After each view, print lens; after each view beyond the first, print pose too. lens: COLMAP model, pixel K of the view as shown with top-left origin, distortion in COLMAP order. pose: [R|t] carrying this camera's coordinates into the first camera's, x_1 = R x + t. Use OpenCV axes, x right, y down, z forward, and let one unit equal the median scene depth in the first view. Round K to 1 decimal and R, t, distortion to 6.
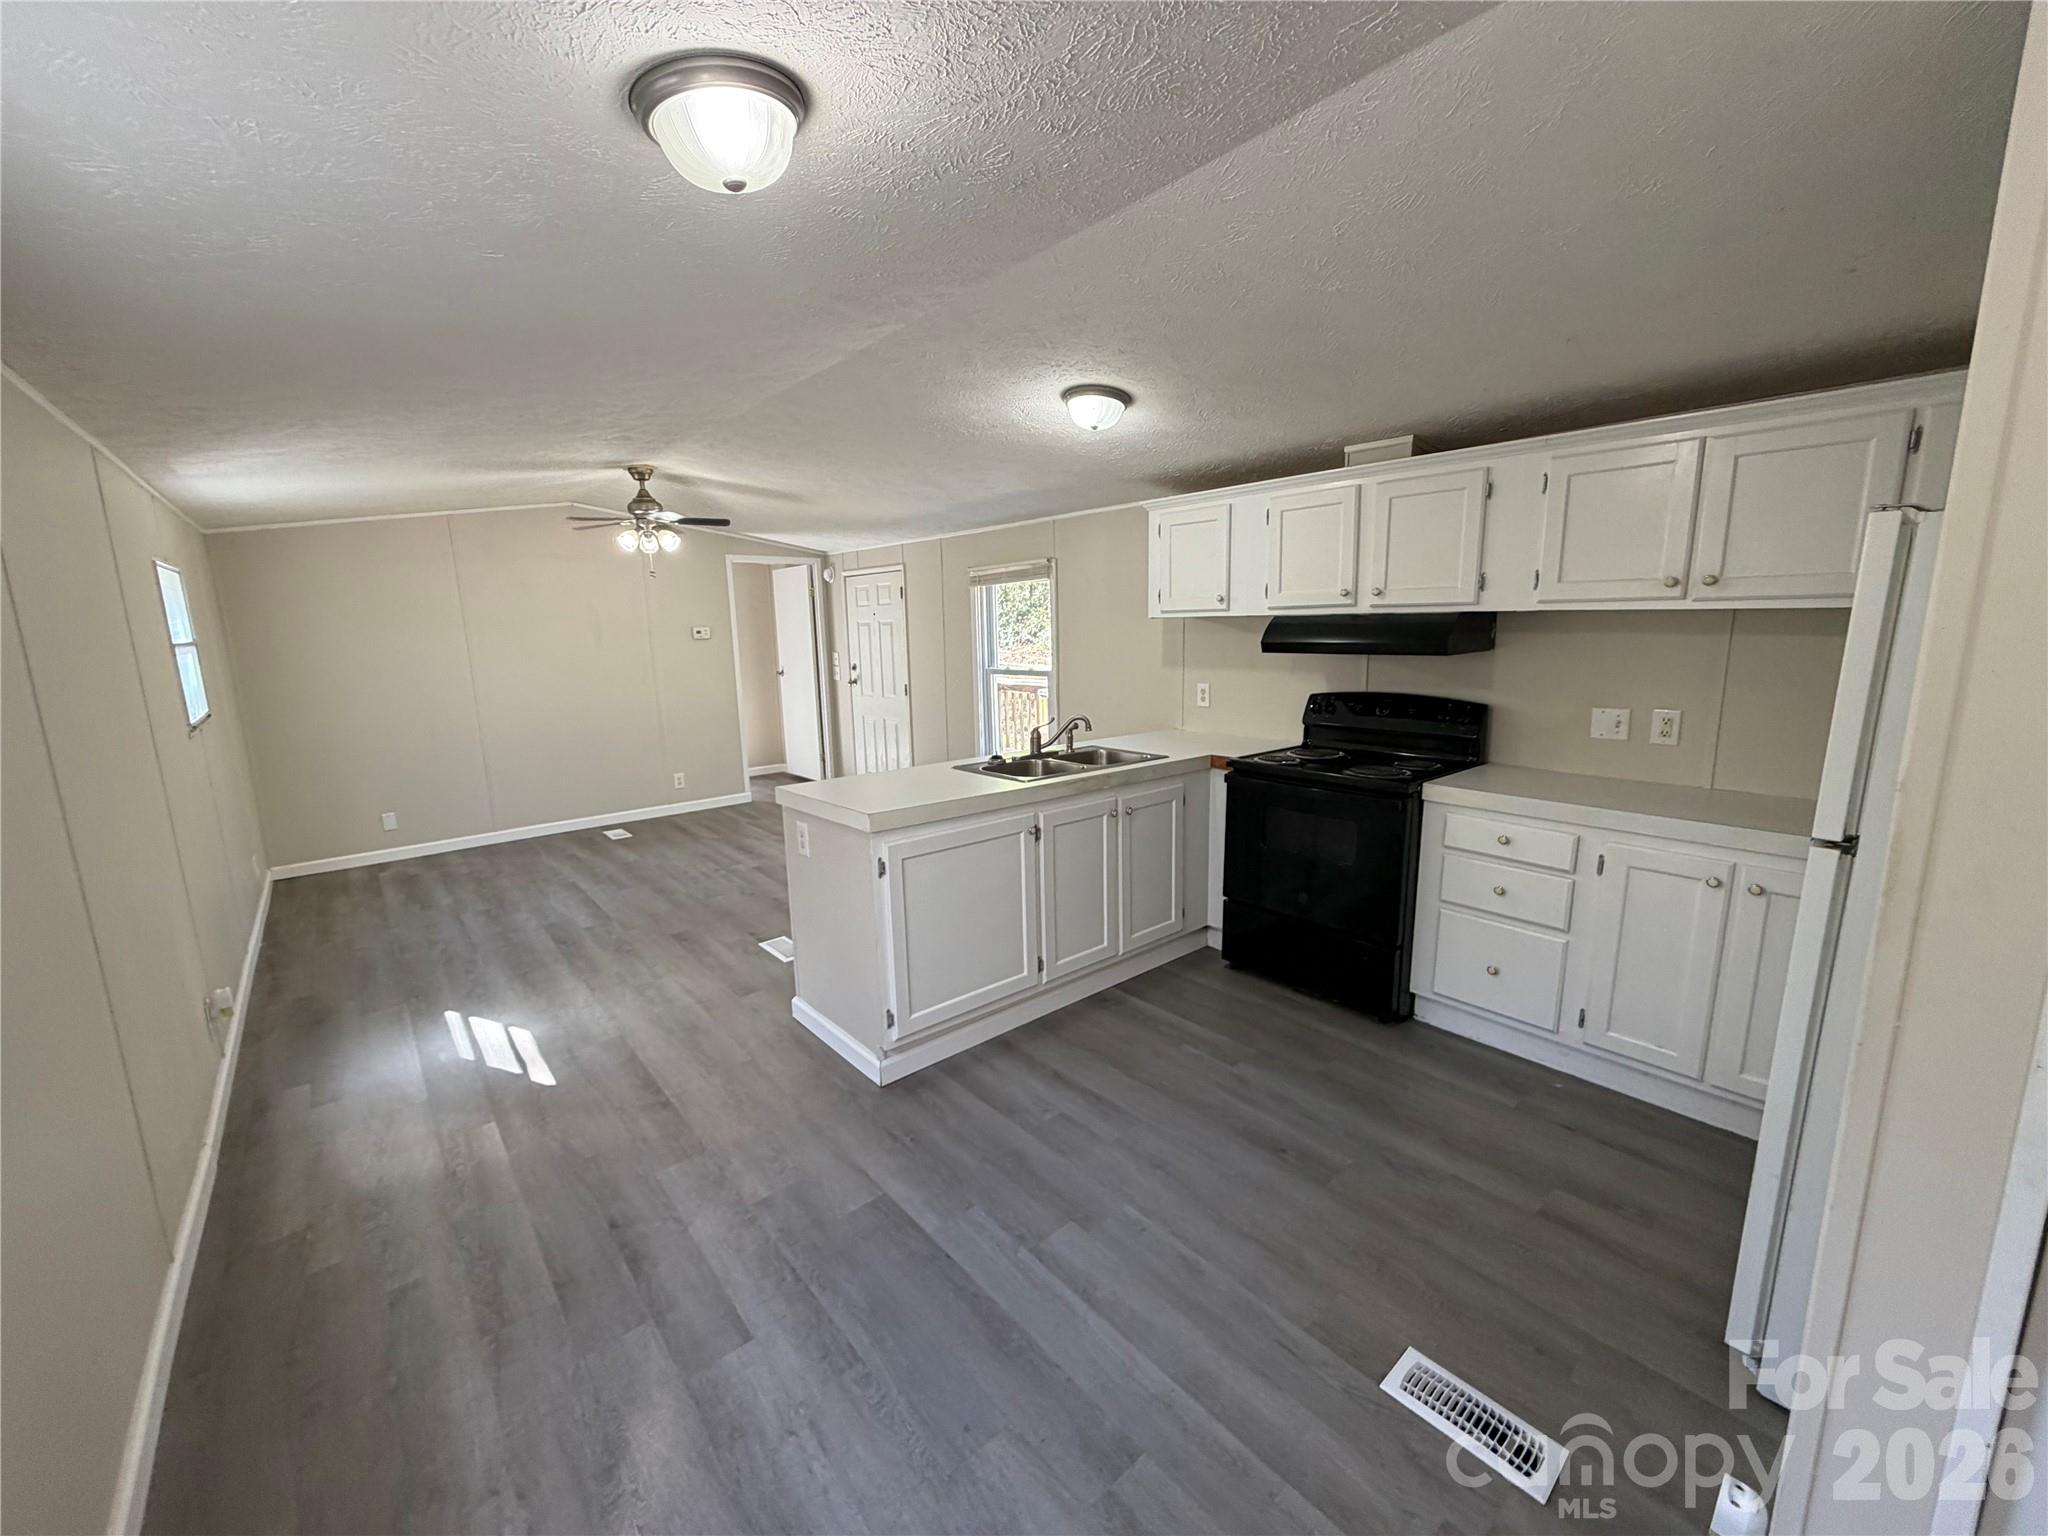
lens RADIAL K [[813.6, 0, 1016.5], [0, 813.6, 766.5], [0, 0, 1]] dist [-0.000884, 0.000327]
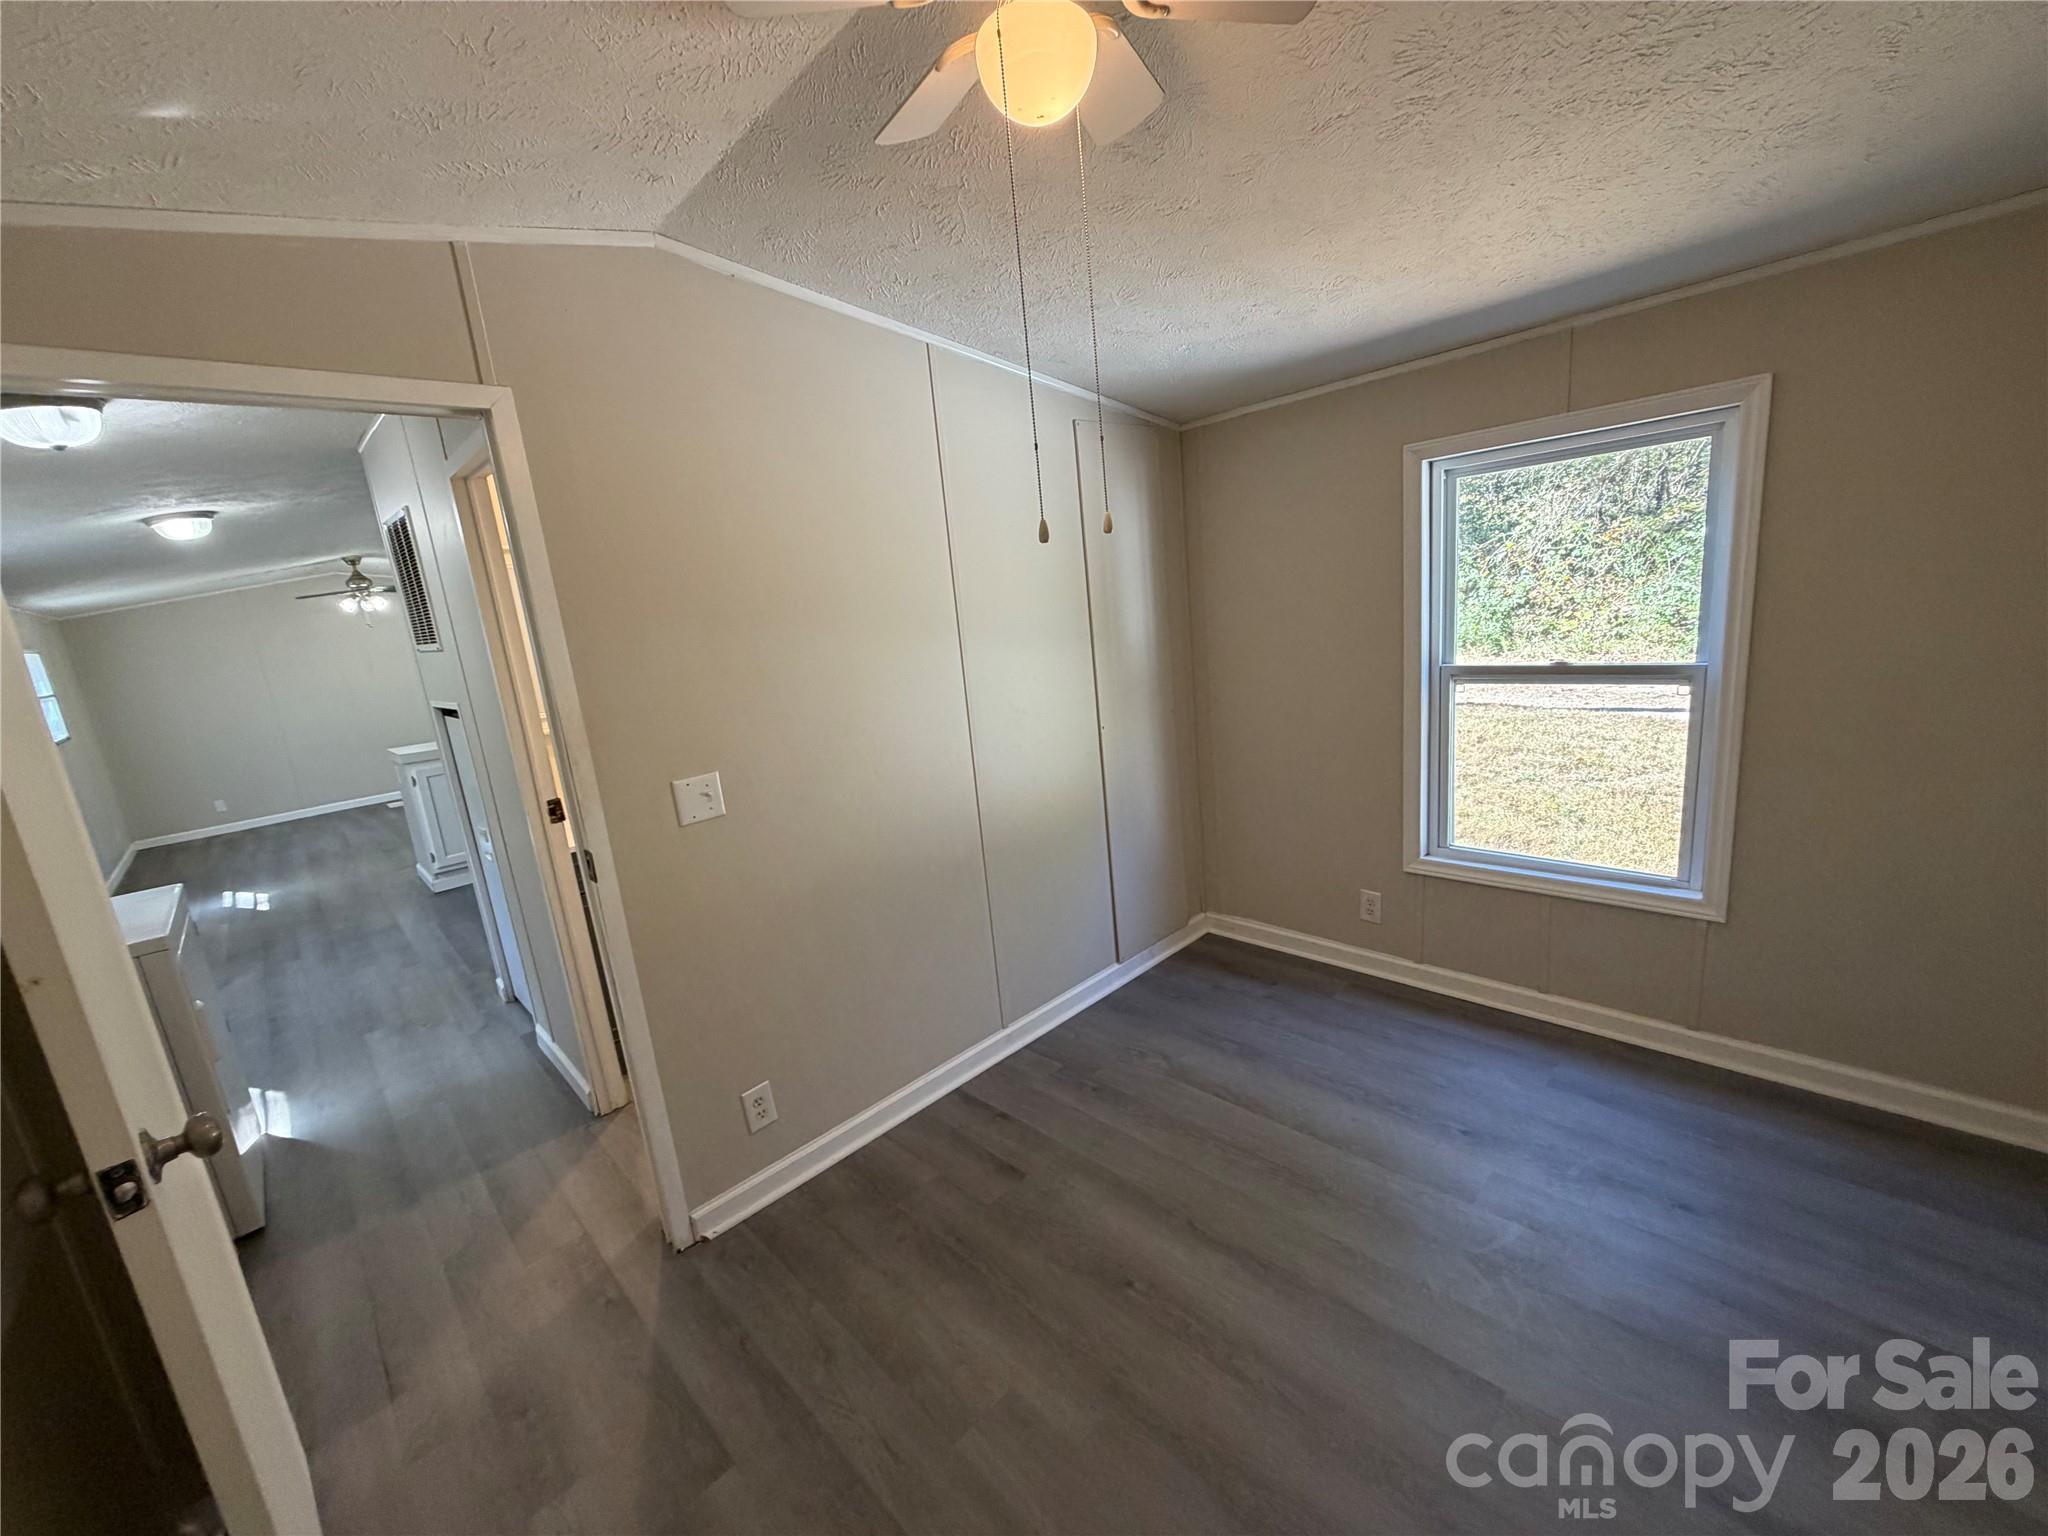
lens RADIAL K [[813.6, 0, 1015.9], [0, 813.6, 771.2], [0, 0, 1]] dist [-0.000884, 0.000327]
pose [[0.995628, -0.082050, 0.044641, 1.023760], [0.080633, 0.996208, 0.032666, 0.127674], [-0.047152, -0.028924, 0.998469, -0.899391]]
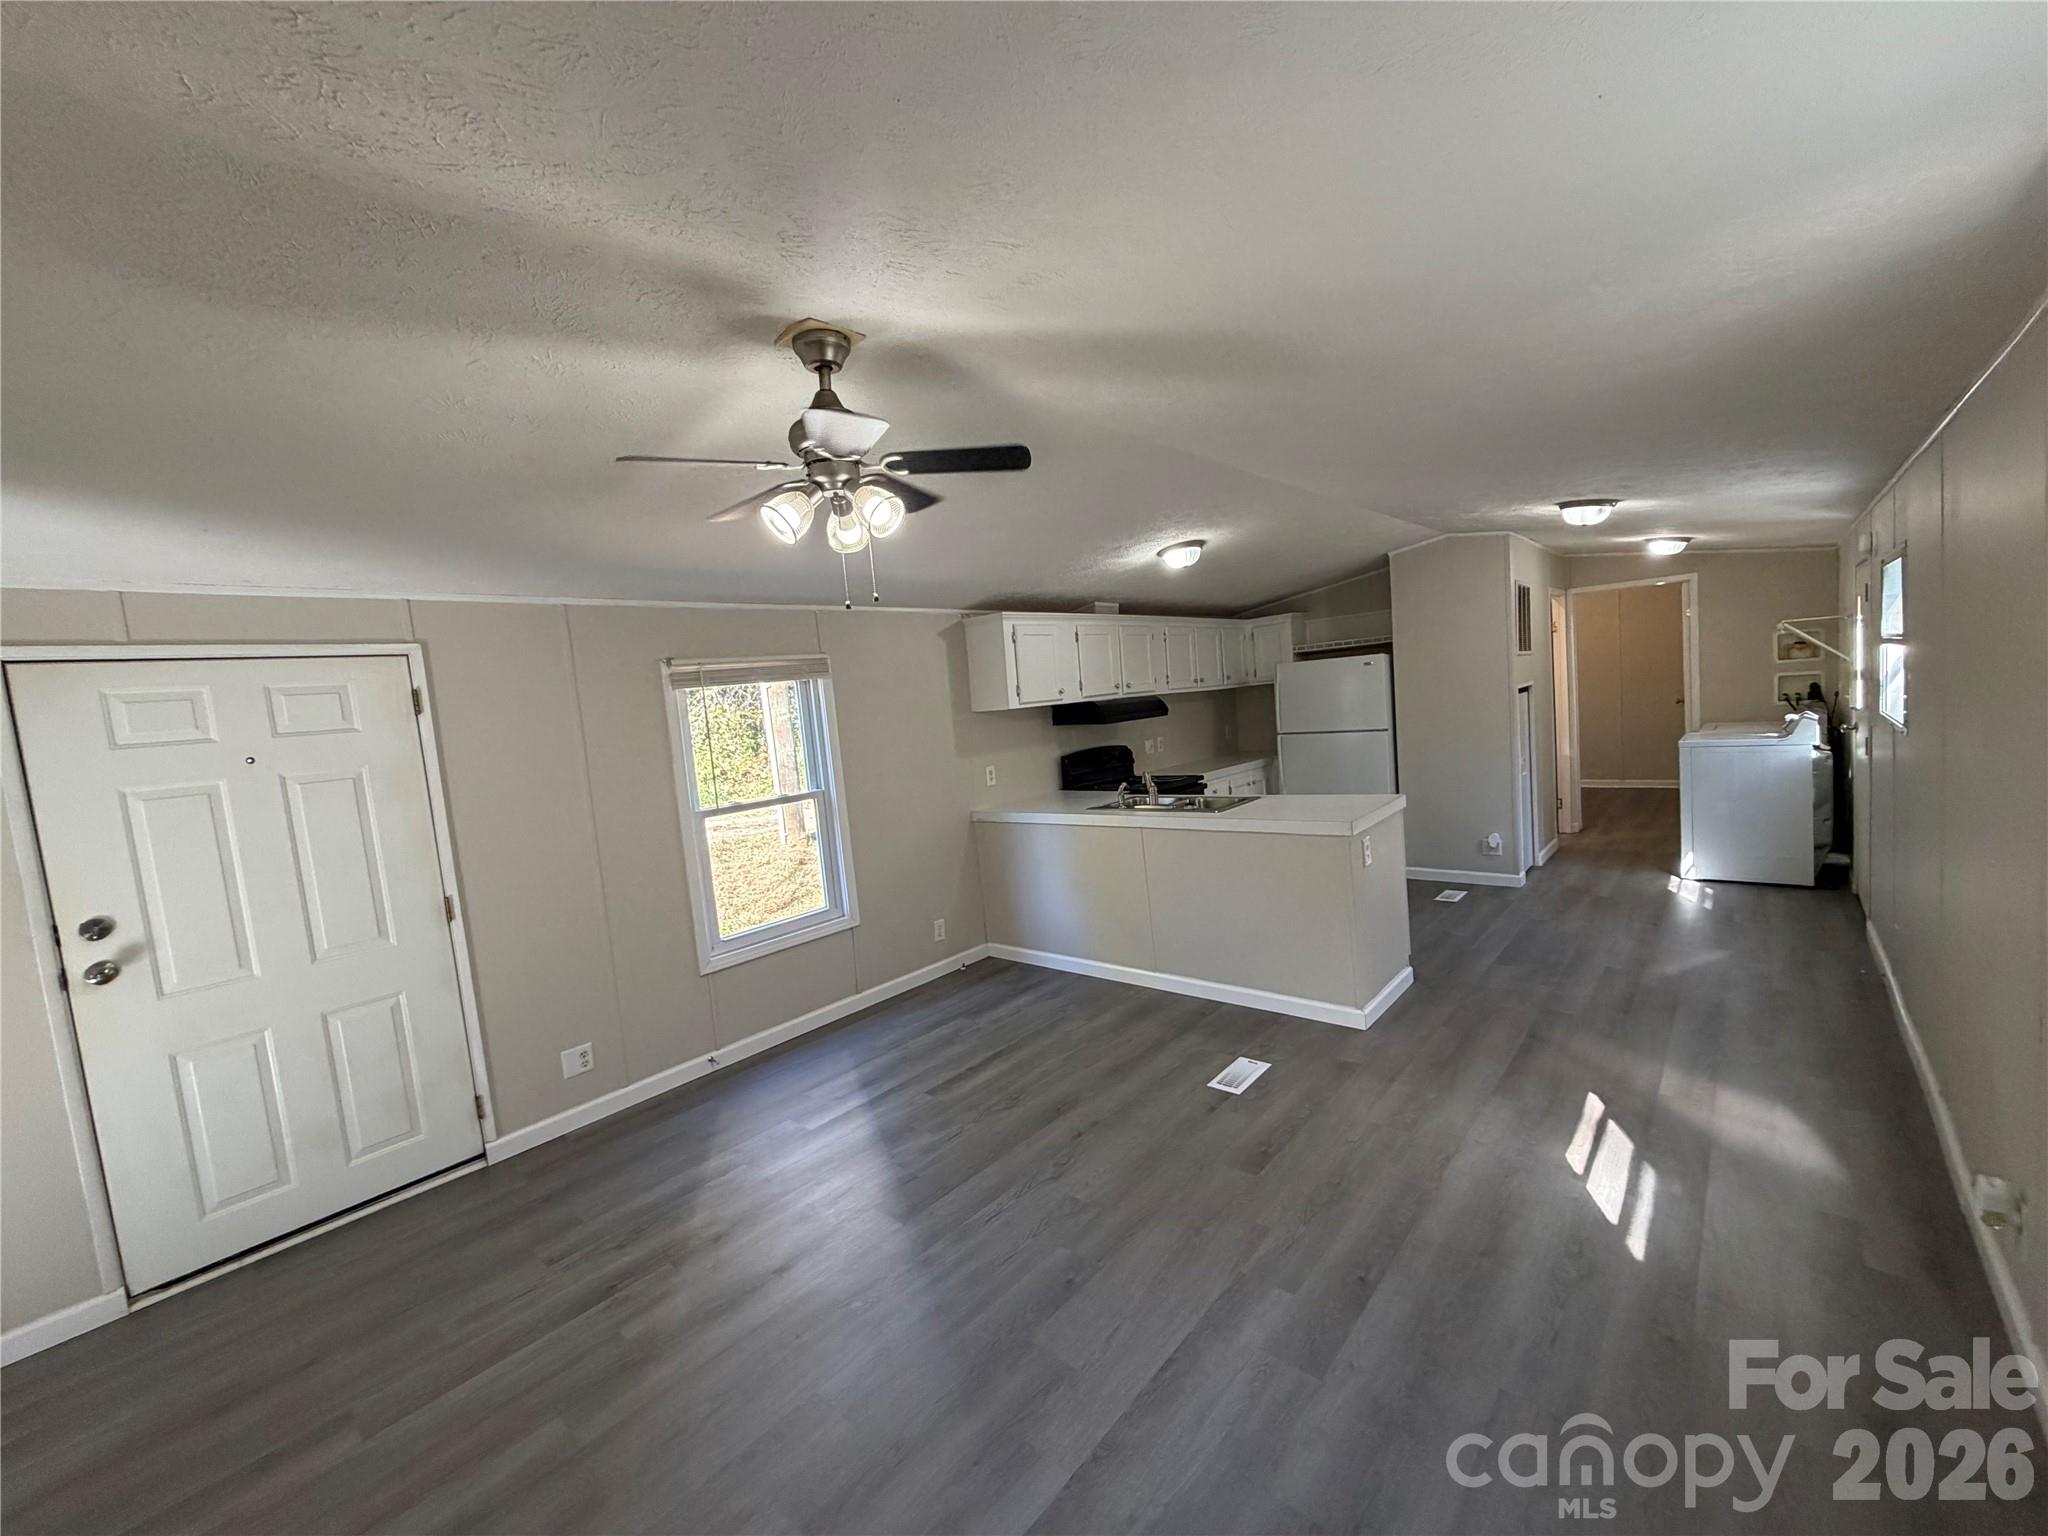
lens RADIAL K [[813.6, 0, 1019.4], [0, 813.6, 765.6], [0, 0, 1]] dist [-0.000884, 0.000327]
pose [[-0.134085, -0.043438, 0.990017, -1.323902], [0.267067, 0.960491, 0.078314, -0.255575], [-0.954304, 0.274901, -0.117187, 1.521789]]
